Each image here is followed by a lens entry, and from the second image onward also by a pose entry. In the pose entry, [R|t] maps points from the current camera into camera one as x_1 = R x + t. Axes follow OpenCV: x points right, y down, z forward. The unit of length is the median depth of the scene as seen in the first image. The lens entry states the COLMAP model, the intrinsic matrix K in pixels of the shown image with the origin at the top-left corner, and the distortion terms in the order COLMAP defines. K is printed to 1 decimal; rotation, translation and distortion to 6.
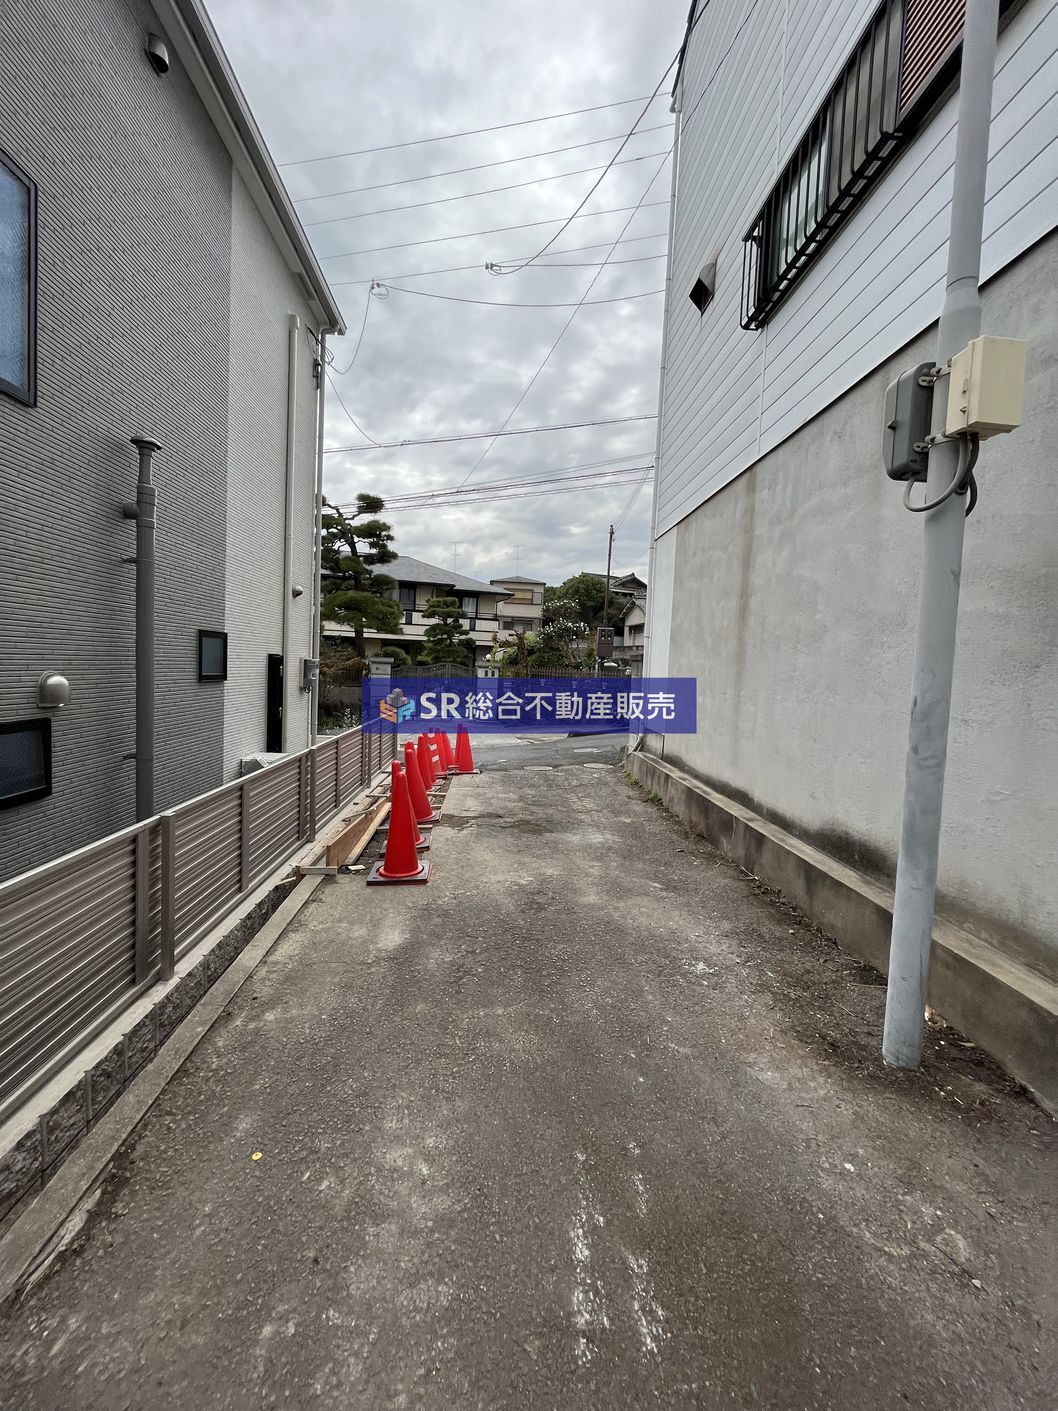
lens RADIAL K [[570.4, 0, 524.5], [0, 570.4, 699.3], [0, 0, 1]] dist [-0.003150, -0.000216]
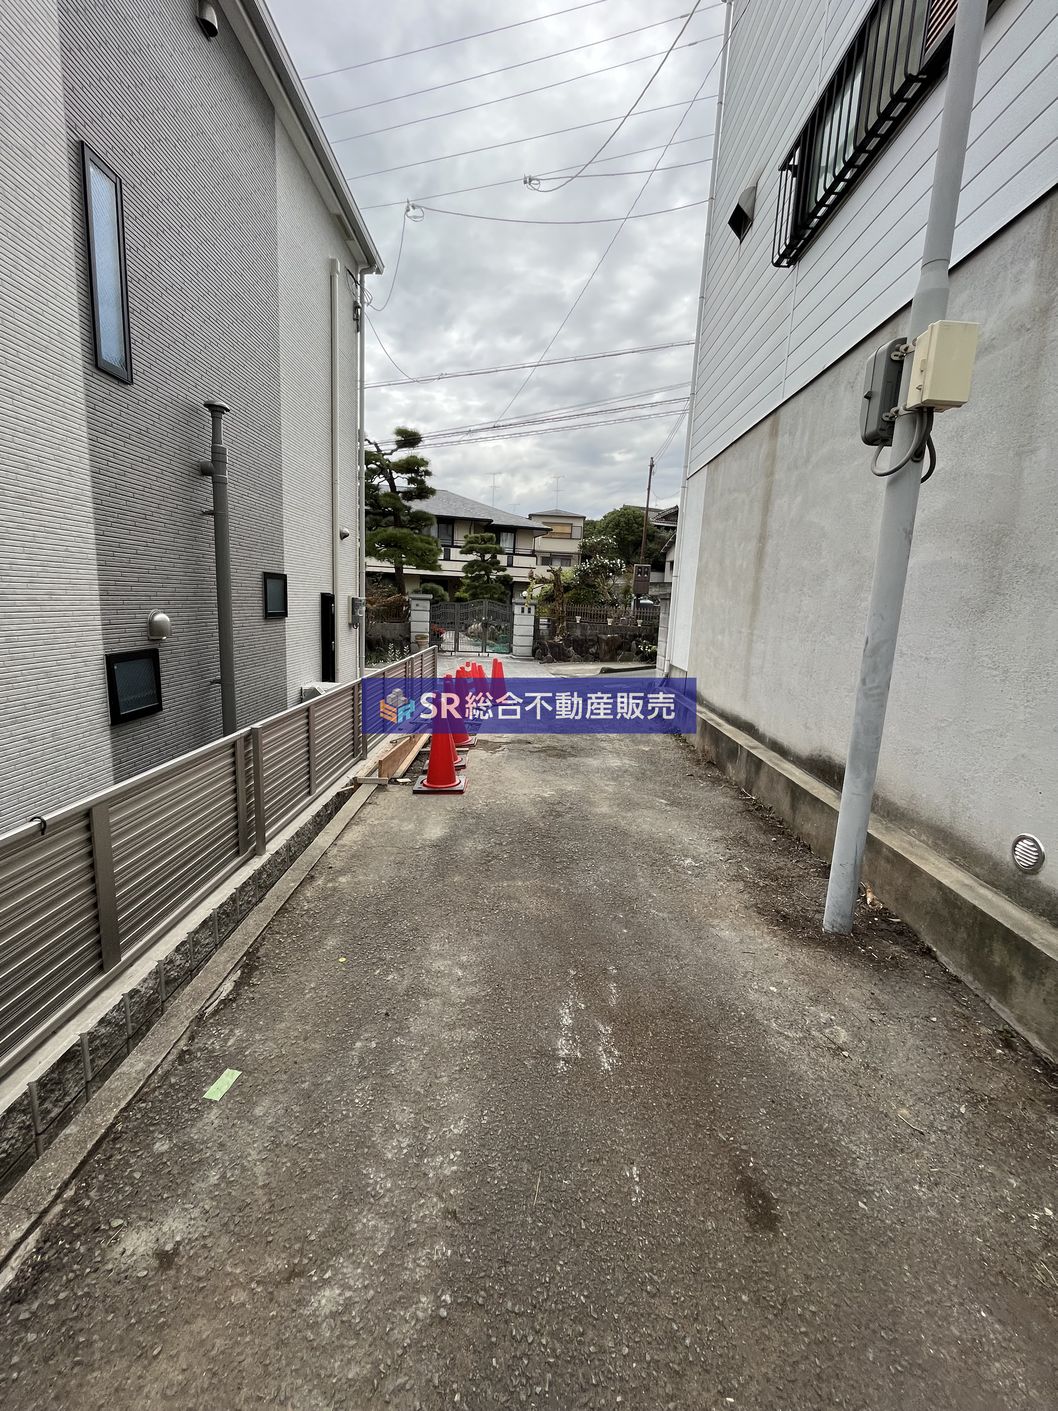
lens RADIAL K [[570.4, 0, 524.5], [0, 570.4, 699.3], [0, 0, 1]] dist [-0.003150, -0.000216]
pose [[0.997740, 0.015706, -0.065337, 0.028749], [-0.008396, 0.993819, 0.110690, -0.000401], [0.066671, -0.109892, 0.991705, -0.136881]]
